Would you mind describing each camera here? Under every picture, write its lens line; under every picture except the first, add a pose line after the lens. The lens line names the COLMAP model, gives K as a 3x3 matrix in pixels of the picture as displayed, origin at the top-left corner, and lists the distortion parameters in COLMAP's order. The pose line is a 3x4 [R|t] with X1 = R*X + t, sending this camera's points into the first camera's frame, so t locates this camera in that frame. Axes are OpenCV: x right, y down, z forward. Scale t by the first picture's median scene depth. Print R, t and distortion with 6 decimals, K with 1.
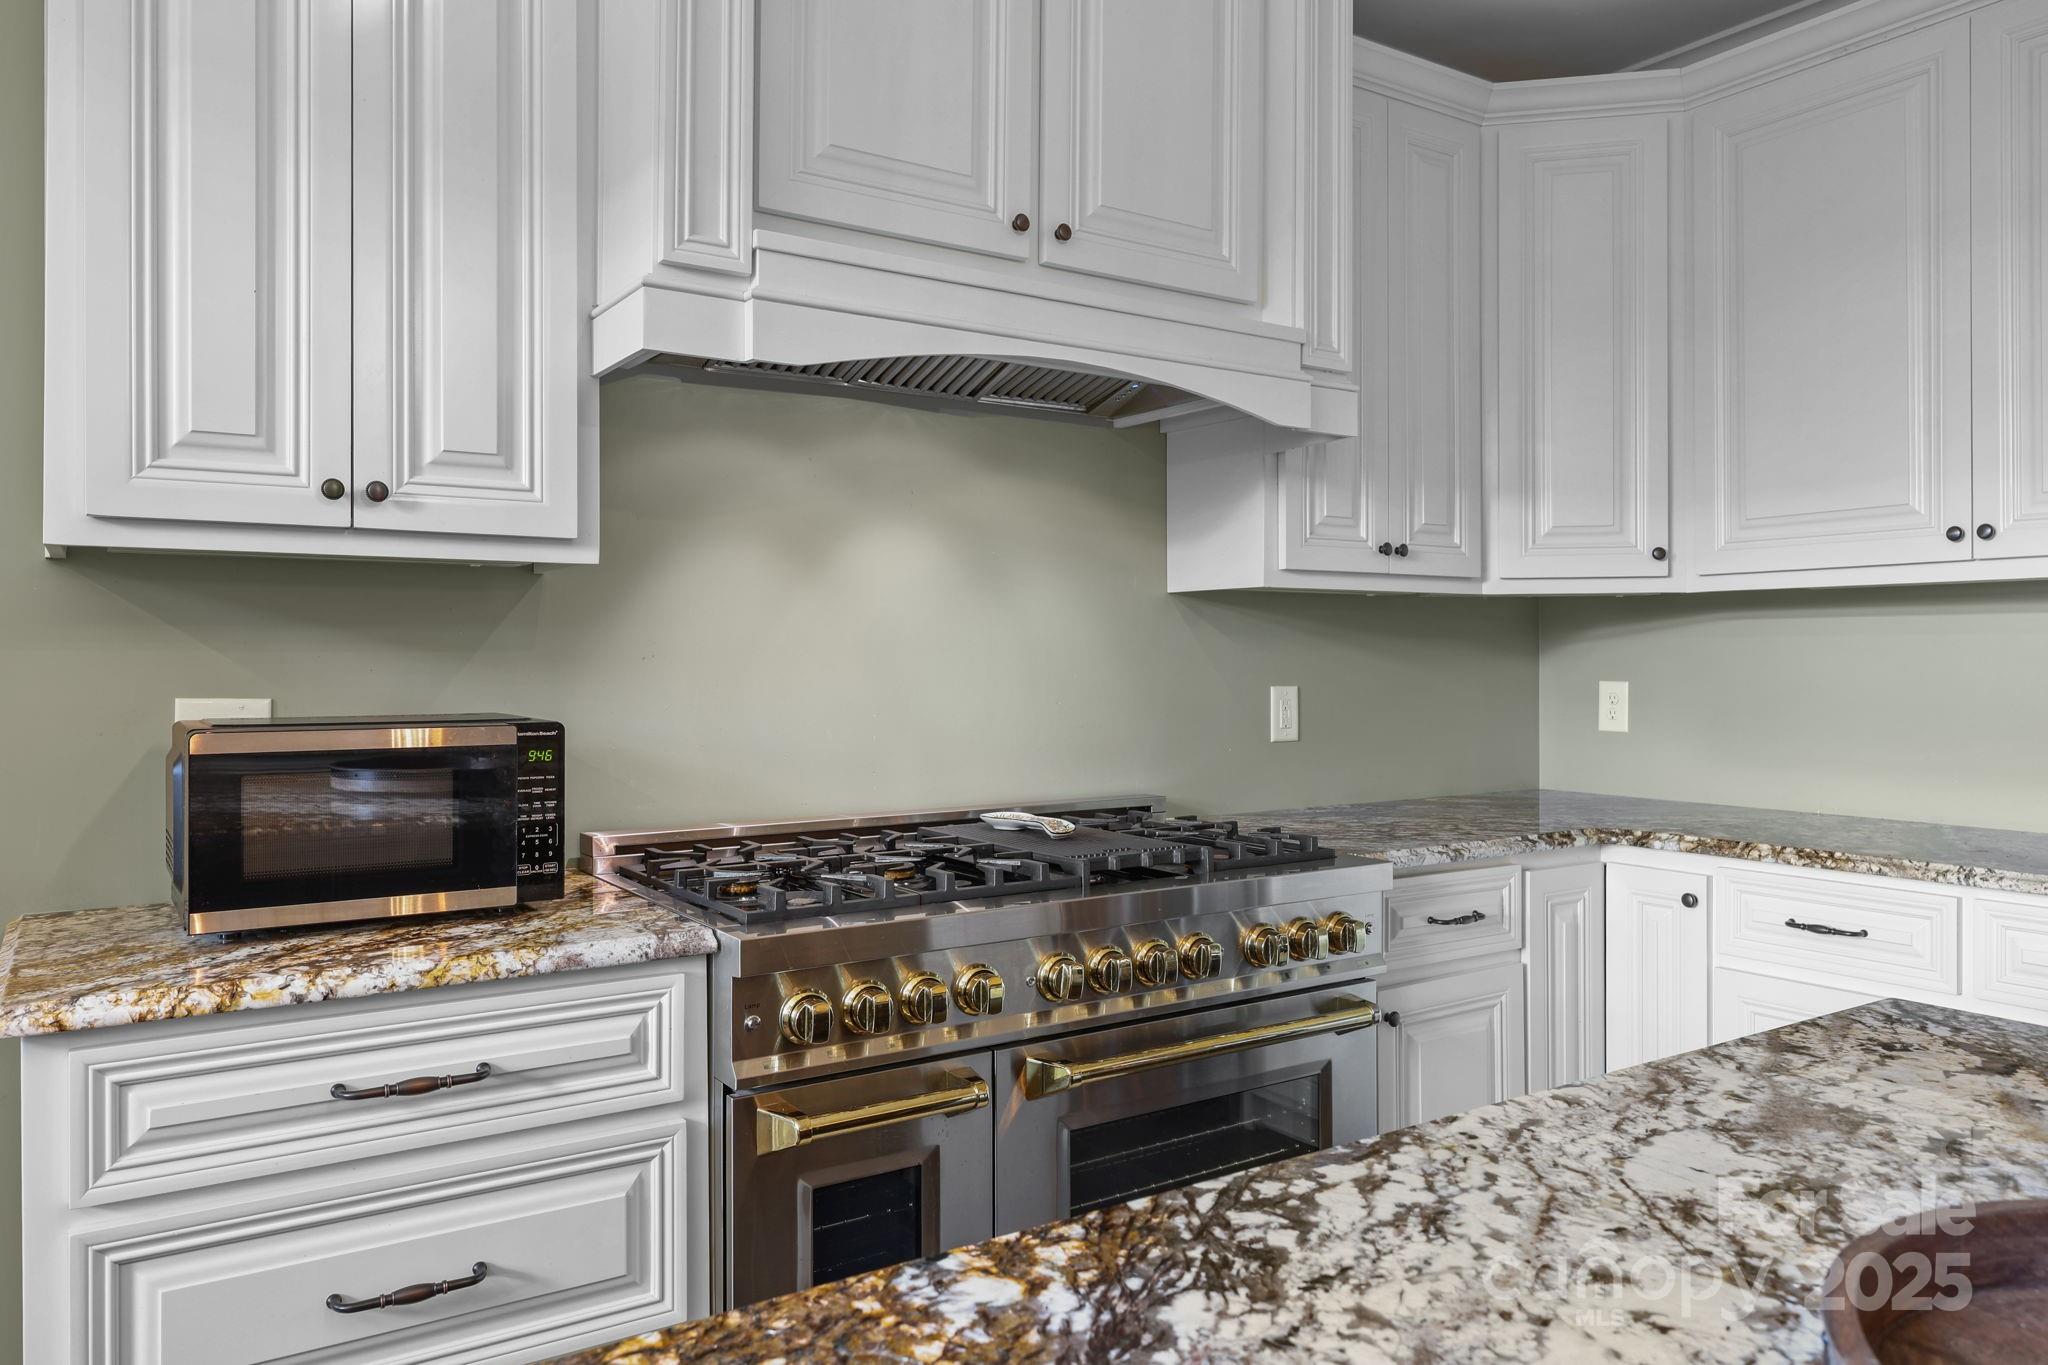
lens RADIAL K [[1440.8, 0, 1020.8], [0, 1440.8, 641.5], [0, 0, 1]] dist [-0.000998, -0.000705]
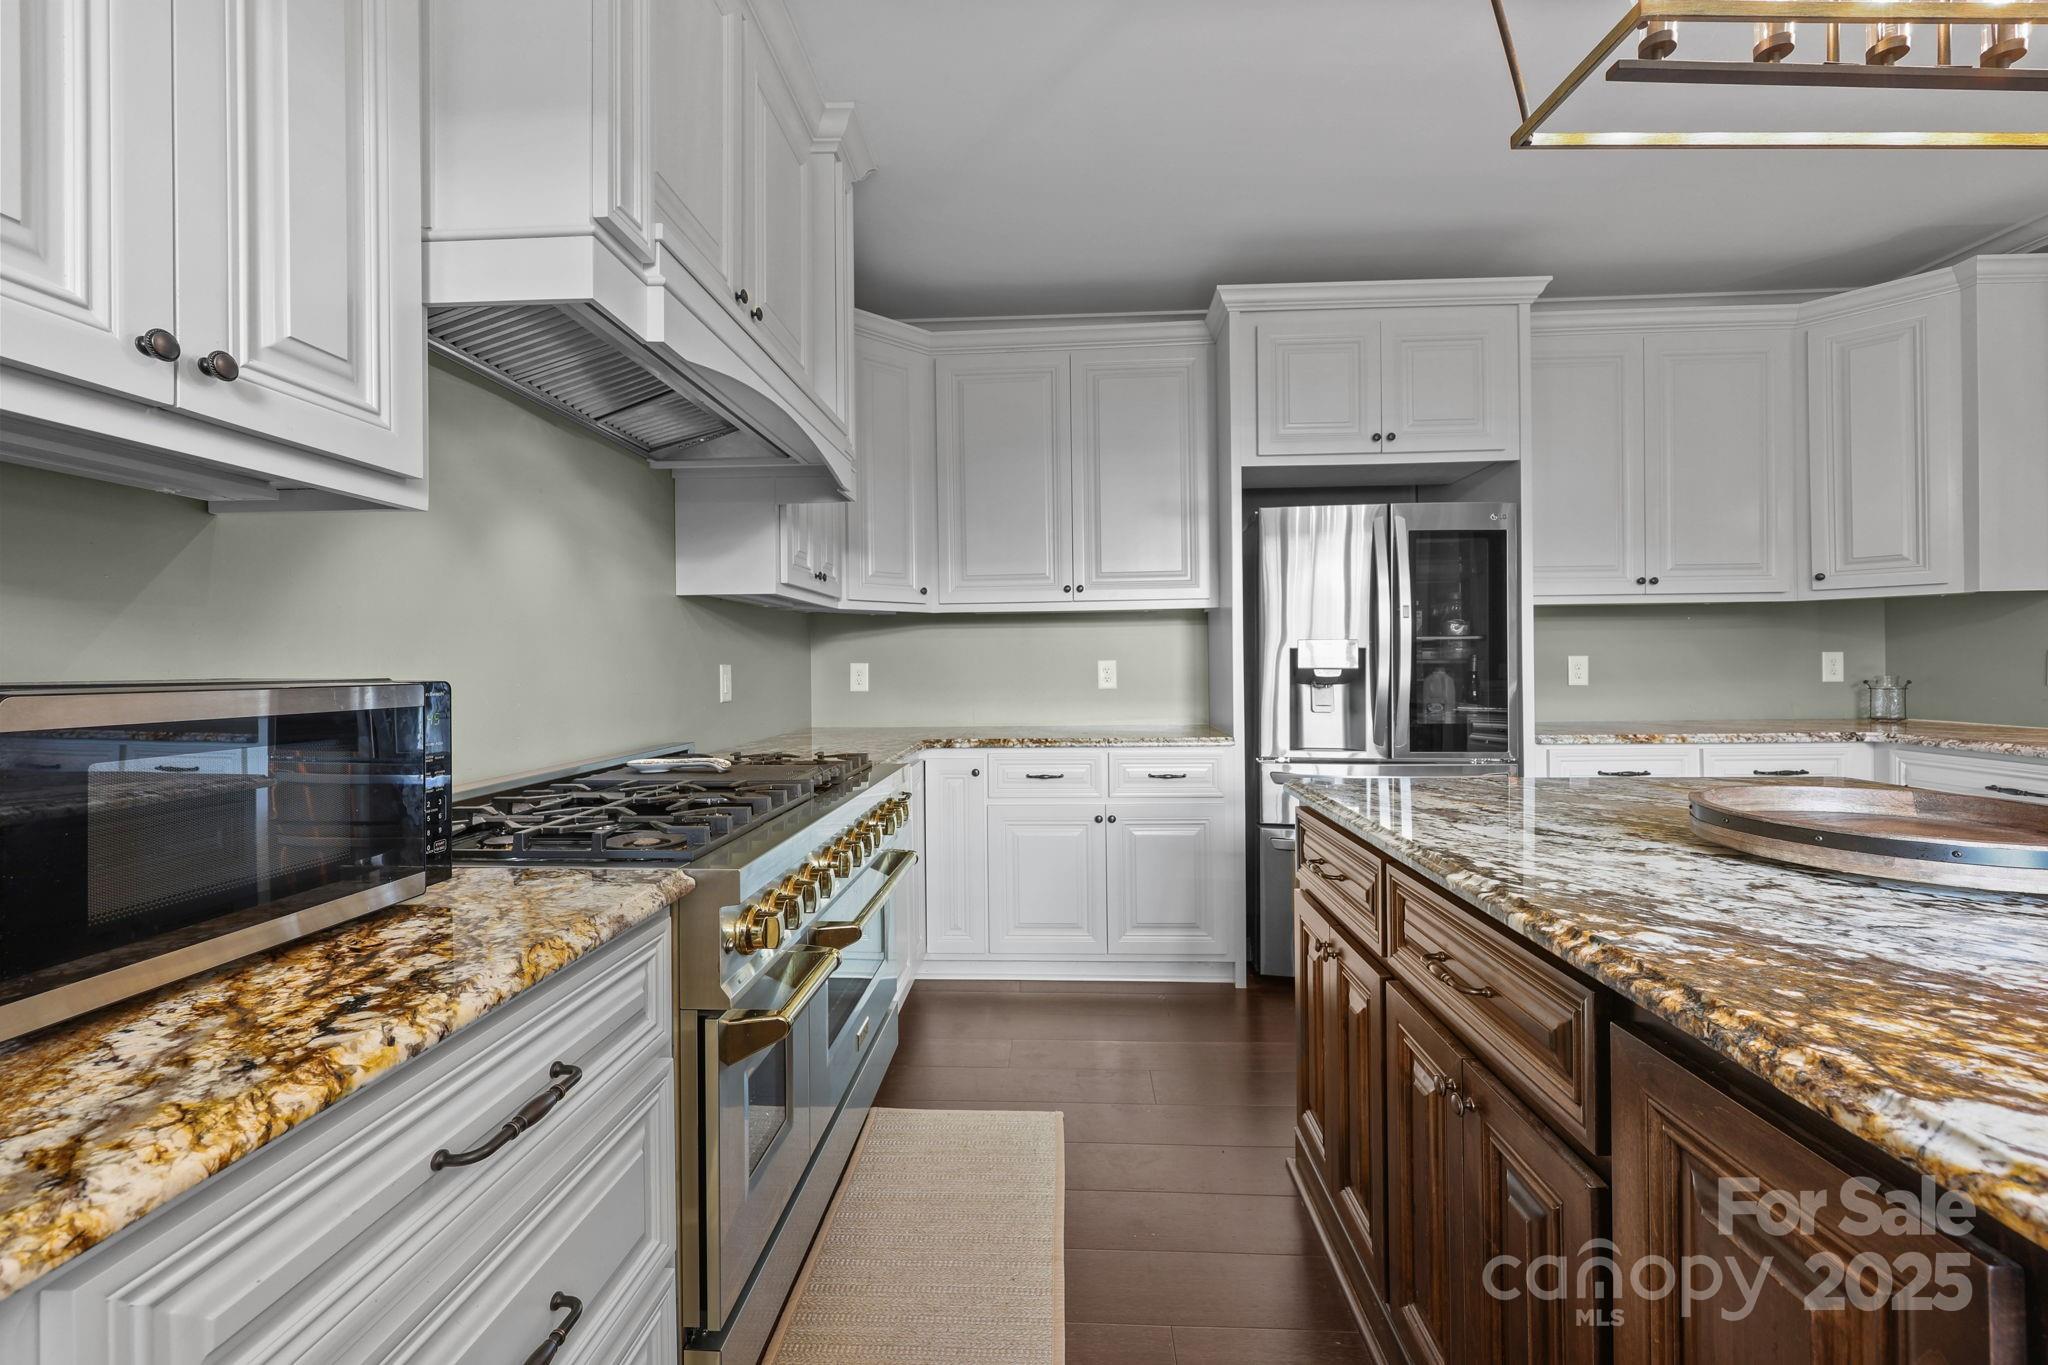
lens RADIAL K [[833.1, 0, 1029.3], [0, 833.1, 658.8], [0, 0, 1]] dist [-0.001454, -0.000142]
pose [[0.590626, 0.001405, 0.806944, -0.402900], [-0.000581, 0.999999, -0.001316, 0.032751], [-0.806945, 0.000309, 0.590626, 0.312391]]
